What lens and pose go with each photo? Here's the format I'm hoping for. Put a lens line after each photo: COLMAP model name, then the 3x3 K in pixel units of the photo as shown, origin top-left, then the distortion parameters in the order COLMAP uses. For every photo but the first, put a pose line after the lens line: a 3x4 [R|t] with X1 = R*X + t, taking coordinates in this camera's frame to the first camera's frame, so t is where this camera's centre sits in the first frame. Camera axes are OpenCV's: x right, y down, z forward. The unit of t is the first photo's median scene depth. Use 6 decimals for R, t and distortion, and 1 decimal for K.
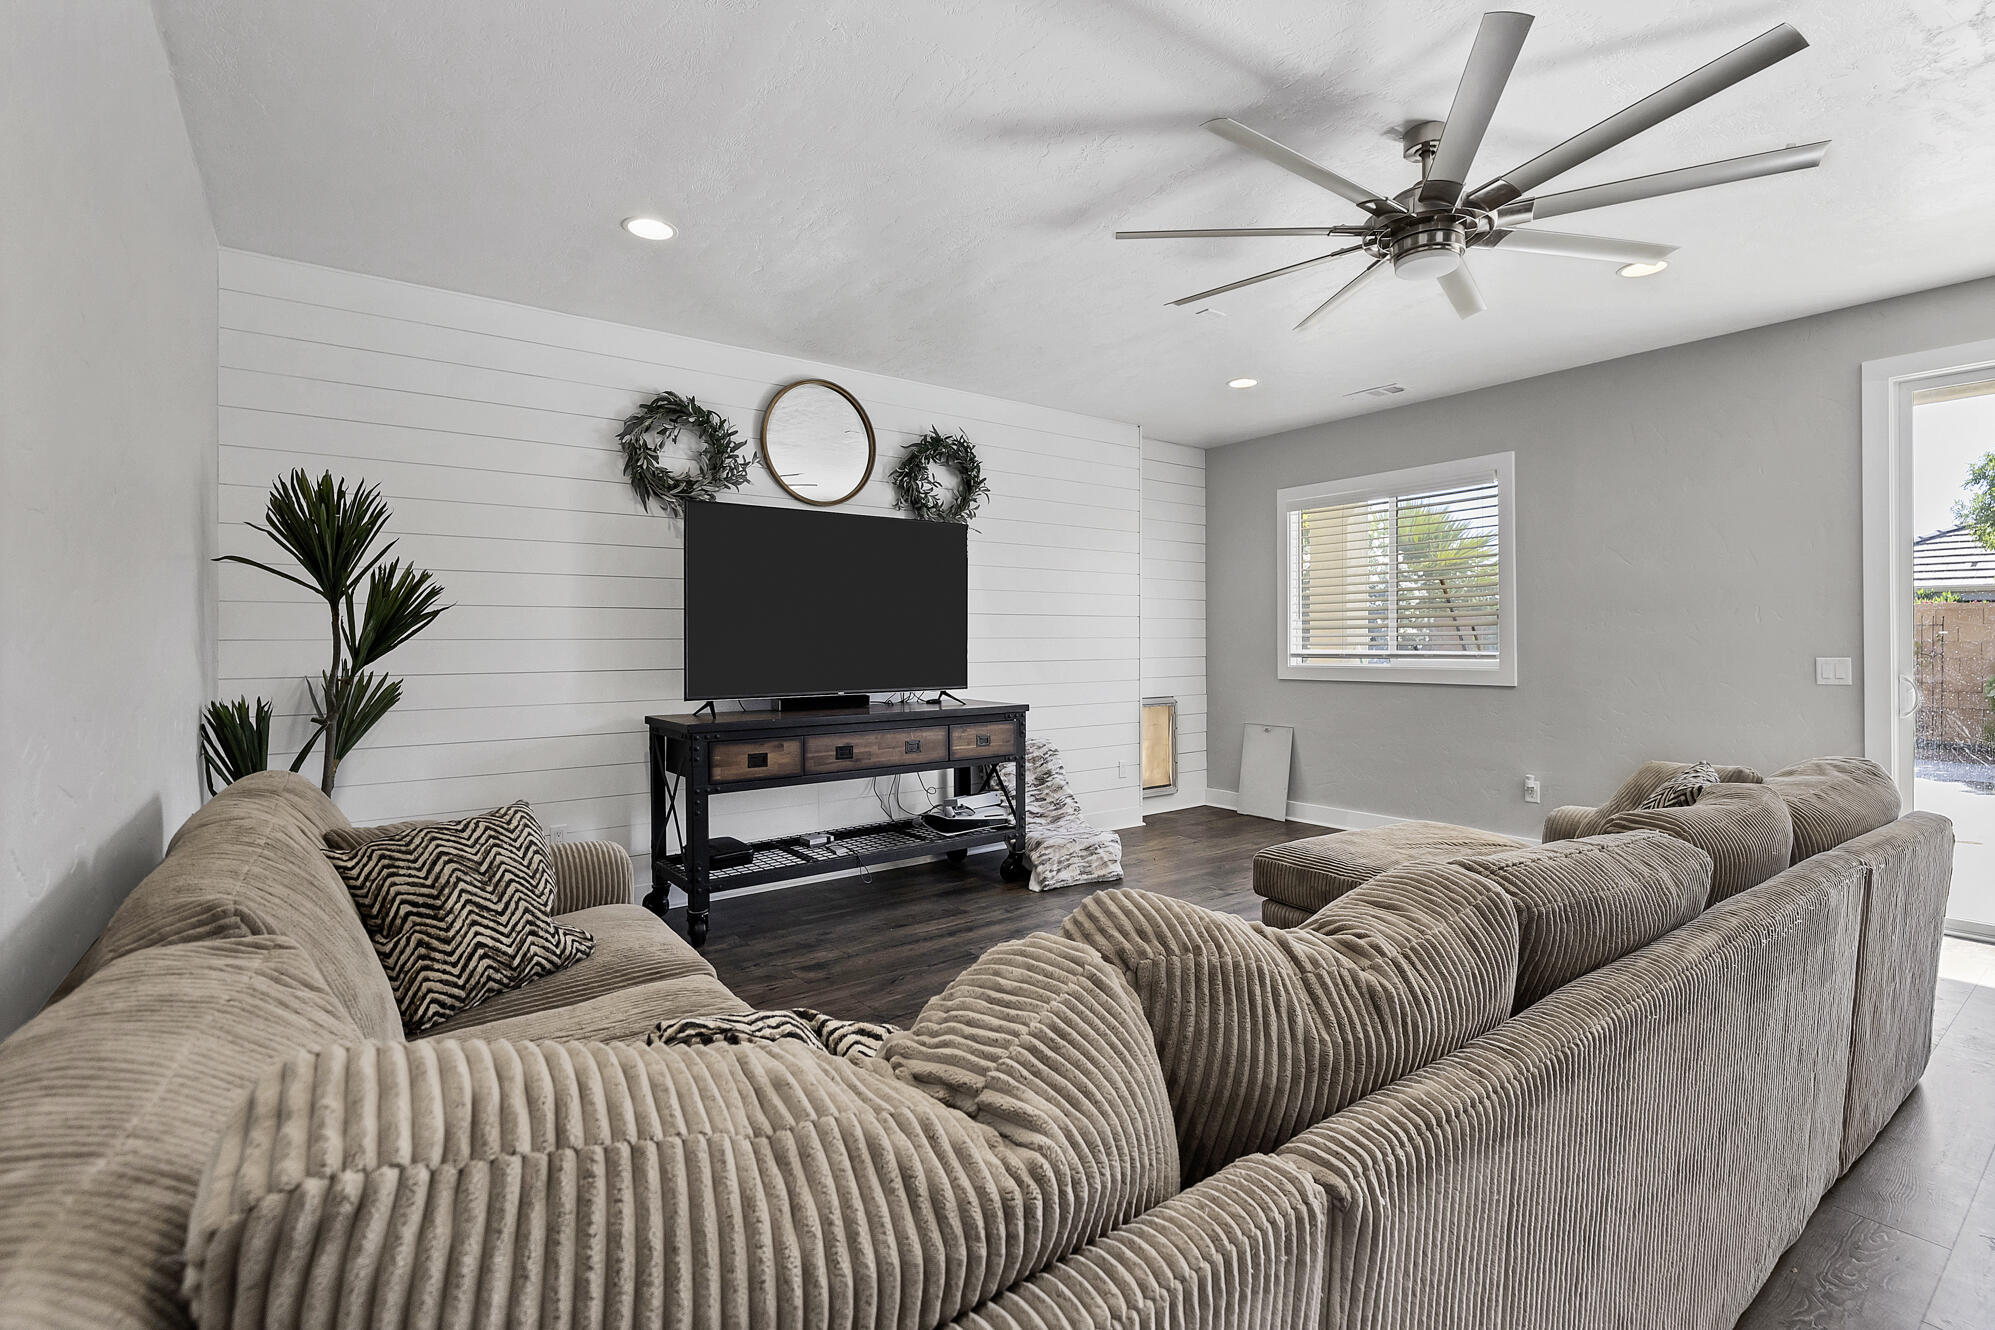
lens RADIAL K [[917.5, 0, 980.0], [0, 917.5, 665.9], [0, 0, 1]] dist [-0.010939, 0.003043]
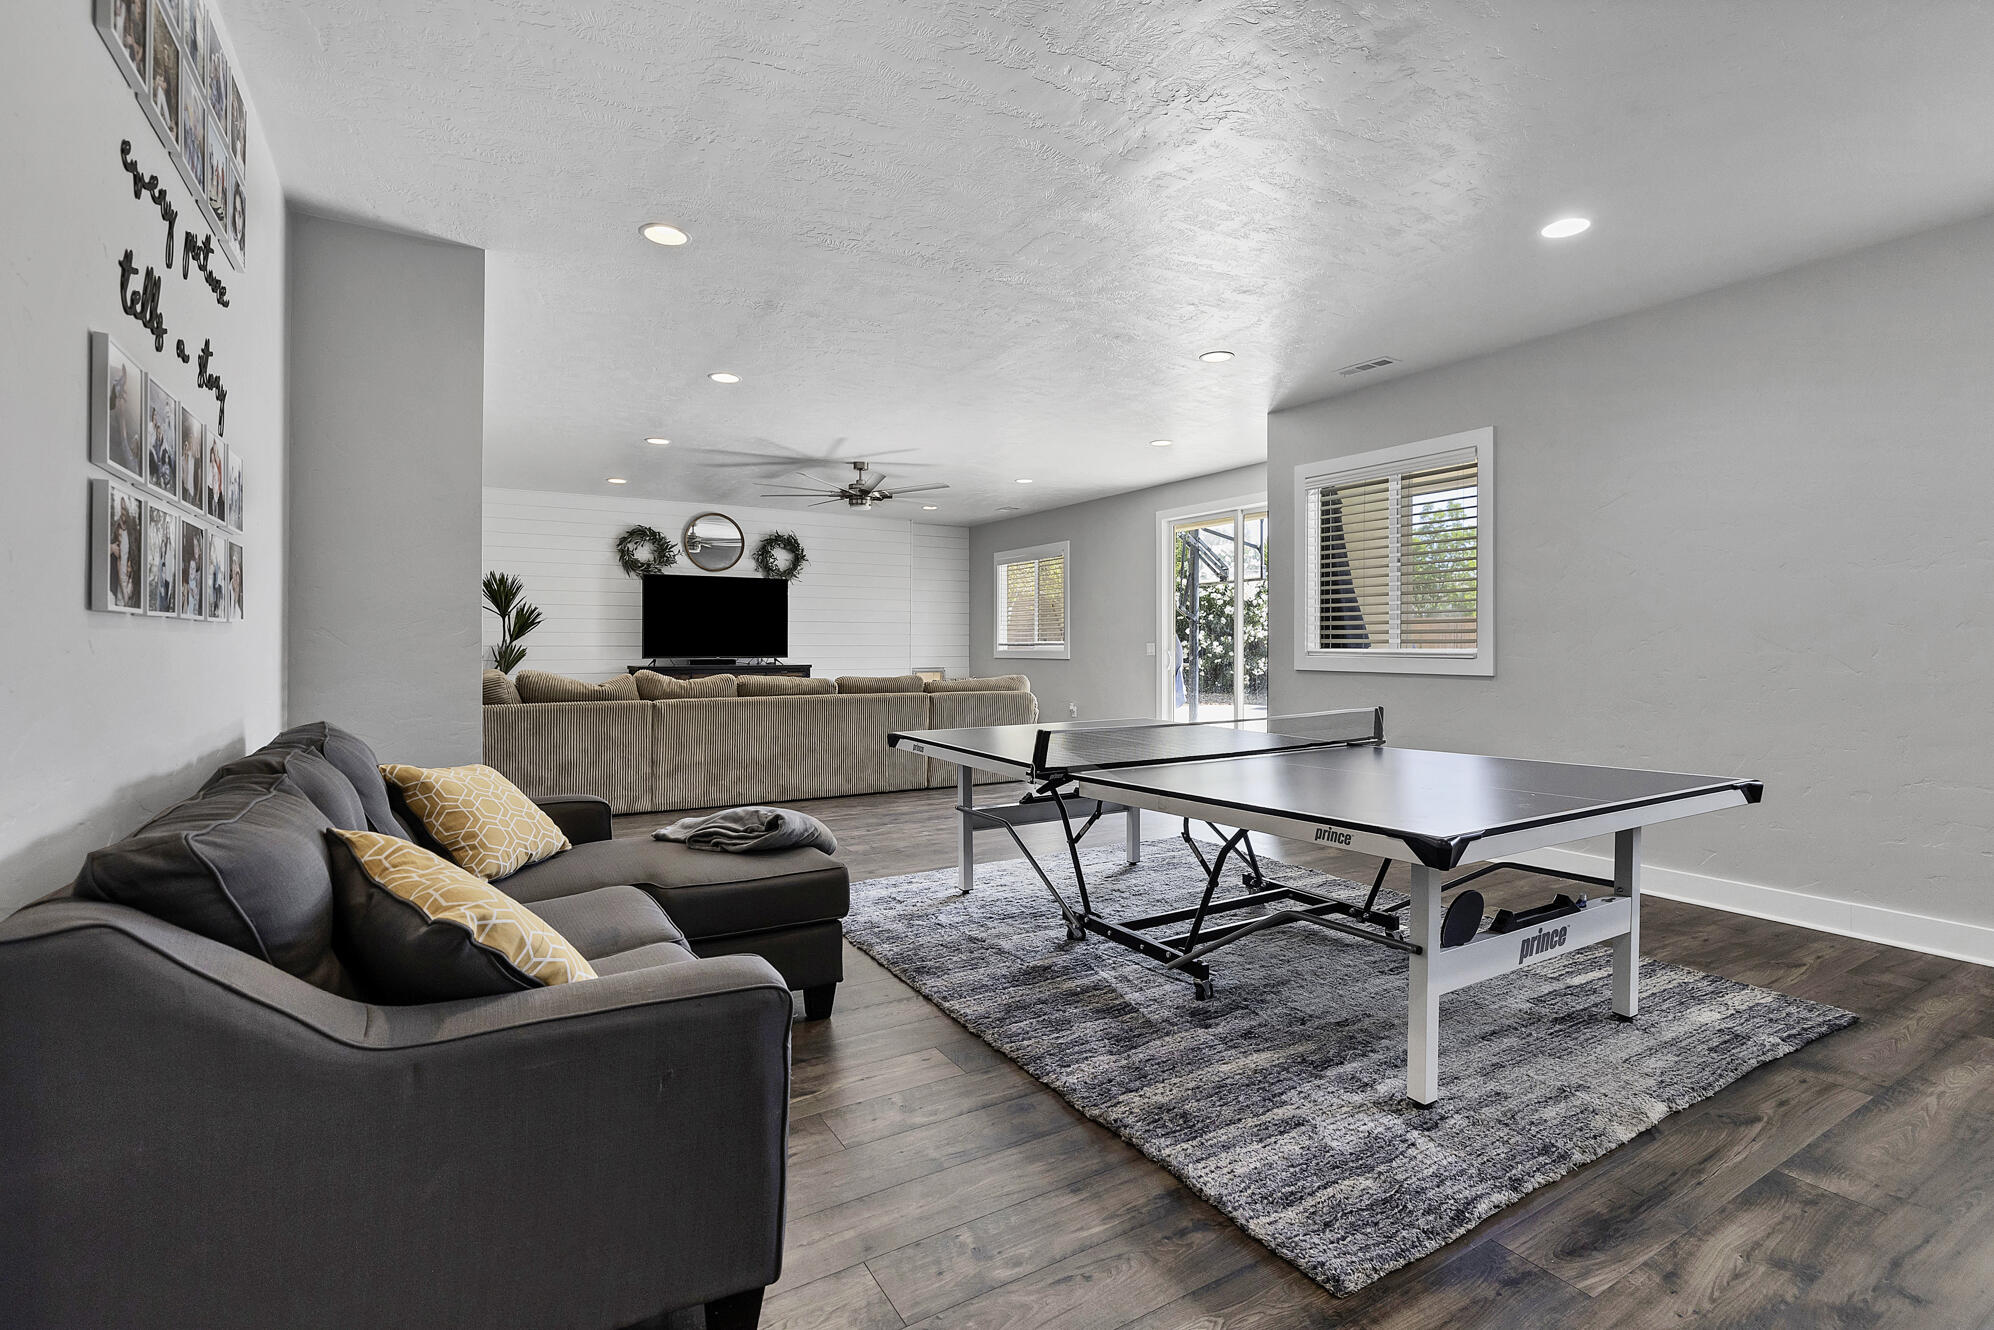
lens RADIAL K [[917.1, 0, 1017.5], [0, 917.1, 650.4], [0, 0, 1]] dist [-0.010939, 0.003043]
pose [[0.997396, 0.006786, -0.071794, 0.757660], [-0.007948, 0.999842, -0.015913, 0.043193], [0.071674, 0.016442, 0.997293, -1.195481]]
